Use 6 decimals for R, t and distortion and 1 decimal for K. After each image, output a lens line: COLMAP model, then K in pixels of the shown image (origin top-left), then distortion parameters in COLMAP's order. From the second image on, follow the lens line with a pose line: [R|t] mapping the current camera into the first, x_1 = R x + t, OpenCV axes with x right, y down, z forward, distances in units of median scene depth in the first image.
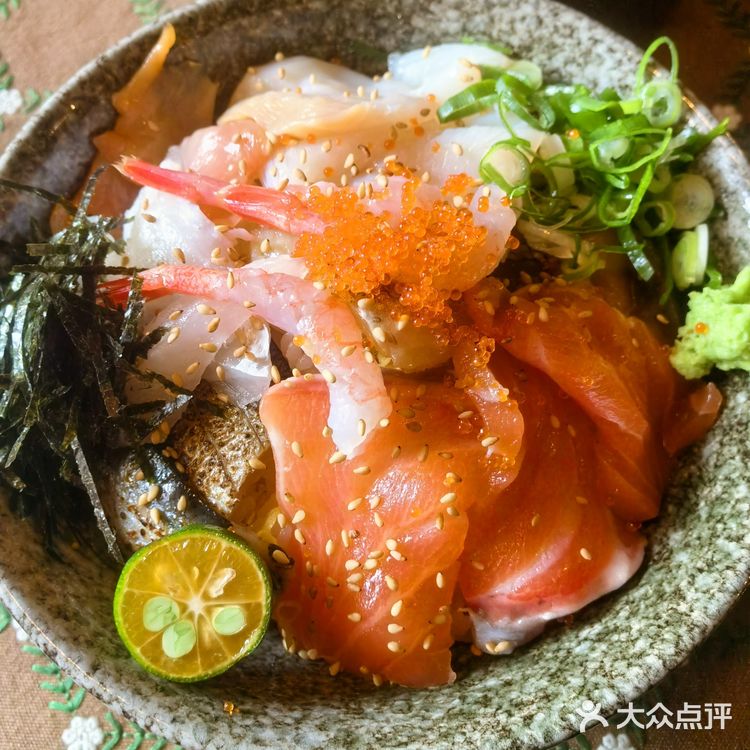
lens RADIAL K [[814.5, 0, 383.8], [0, 814.5, 406.7], [0, 0, 1]] dist [-0.004685, 0.000000]
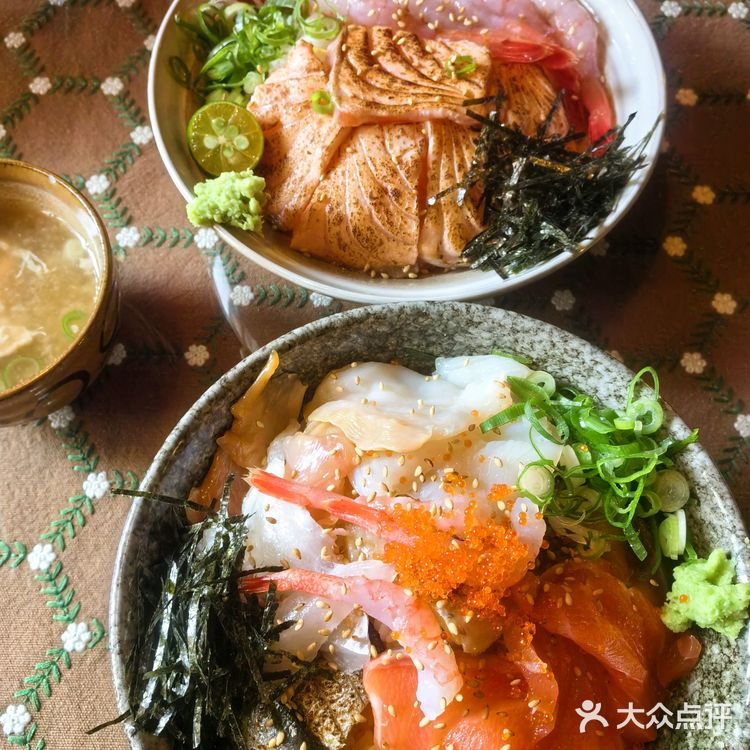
lens RADIAL K [[814.5, 0, 364.7], [0, 814.5, 377.4], [0, 0, 1]] dist [-0.004685, 0.000000]
pose [[0.999824, -0.009943, 0.015881, -0.153582], [0.010976, 0.997738, -0.066324, -0.376017], [-0.015186, 0.066487, 0.997672, -0.353460]]
